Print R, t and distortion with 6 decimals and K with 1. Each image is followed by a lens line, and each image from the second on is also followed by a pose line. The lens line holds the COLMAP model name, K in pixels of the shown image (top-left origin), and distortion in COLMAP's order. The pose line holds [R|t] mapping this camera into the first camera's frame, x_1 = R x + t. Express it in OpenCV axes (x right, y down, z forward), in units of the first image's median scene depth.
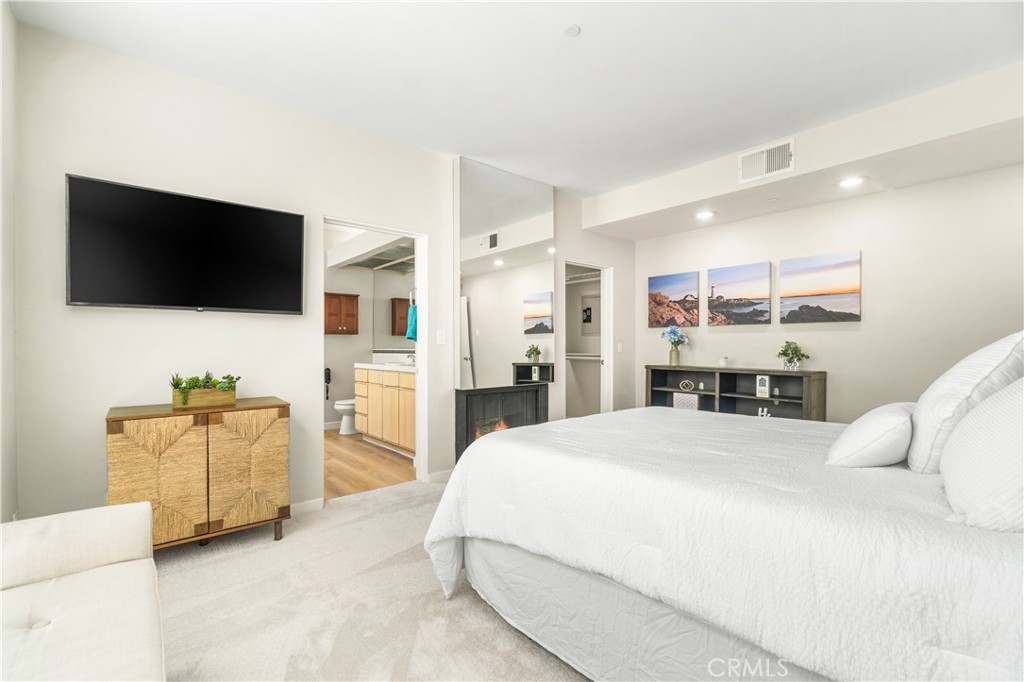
lens RADIAL K [[444.0, 0, 498.5], [0, 444.0, 342.9], [0, 0, 1]] dist [-0.003267, -0.000769]
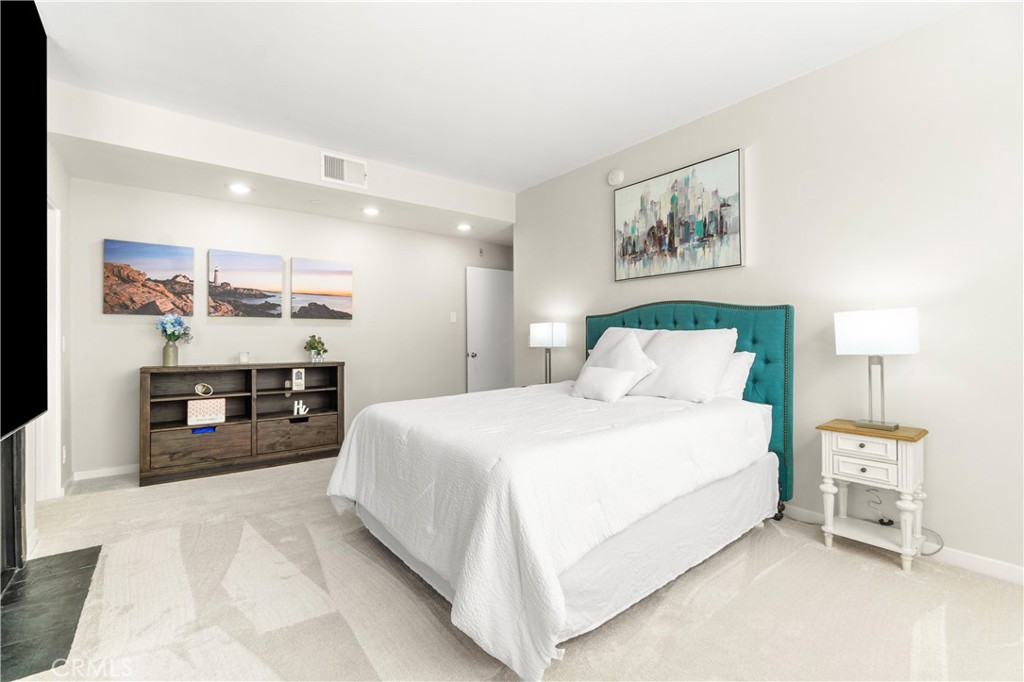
lens RADIAL K [[448.2, 0, 493.4], [0, 448.2, 335.4], [0, 0, 1]] dist [0.000496, -0.000147]
pose [[0.051230, 0.005932, 0.998669, -0.352536], [-0.001733, 0.999981, -0.005851, 0.001891], [-0.998685, -0.001431, 0.051239, 0.430711]]
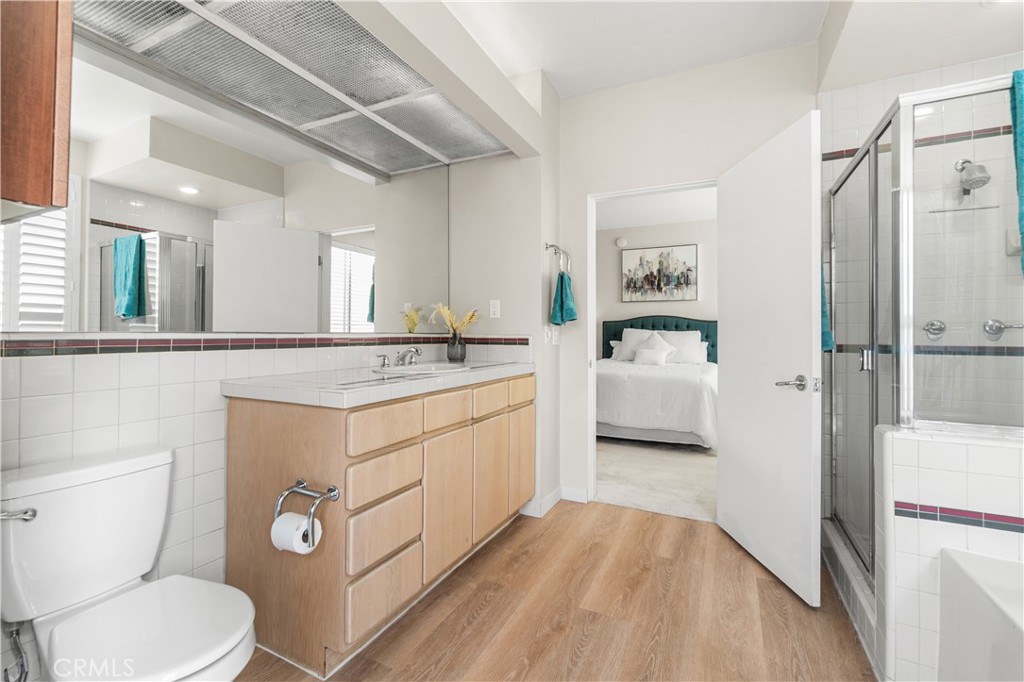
lens RADIAL K [[449.6, 0, 501.6], [0, 449.6, 328.9], [0, 0, 1]] dist [0.003059, 0.000197]
pose [[-0.401681, 0.009370, 0.915732, -0.682879], [-0.014759, 0.999752, -0.016704, 0.013117], [-0.915661, -0.020225, -0.401443, 1.171057]]
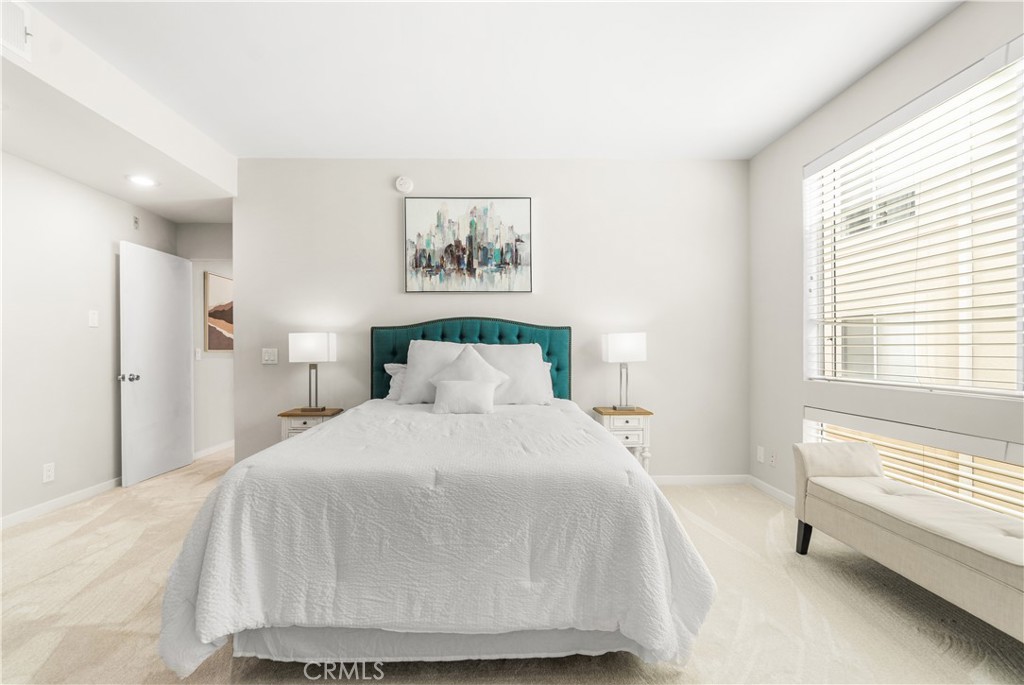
lens RADIAL K [[450.7, 0, 501.1], [0, 450.7, 353.6], [0, 0, 1]] dist [-0.003788, -0.000631]
pose [[-0.780508, -0.001321, 0.625144, -0.152174], [-0.001032, 0.999999, 0.000825, 0.004710], [-0.625144, -0.000001, -0.780509, 0.761419]]
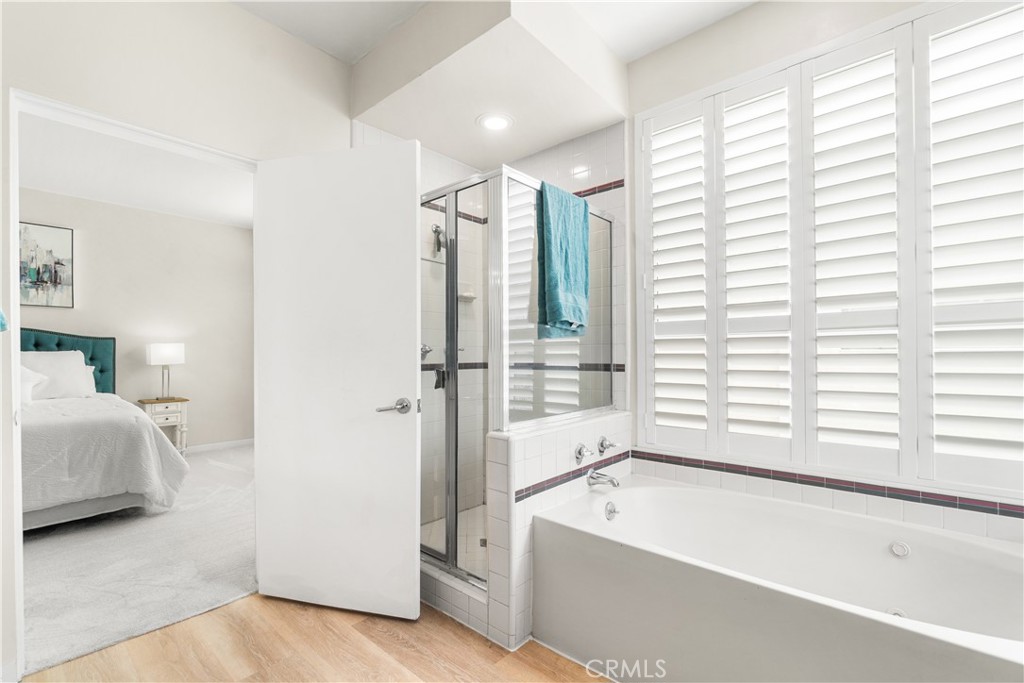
lens RADIAL K [[450.7, 0, 501.1], [0, 450.7, 352.6], [0, 0, 1]] dist [-0.003788, -0.000631]
pose [[-0.989321, 0.004851, -0.145671, -0.453779], [0.006409, 0.999927, -0.010223, 0.007506], [0.145611, -0.011047, -0.989280, 1.177730]]
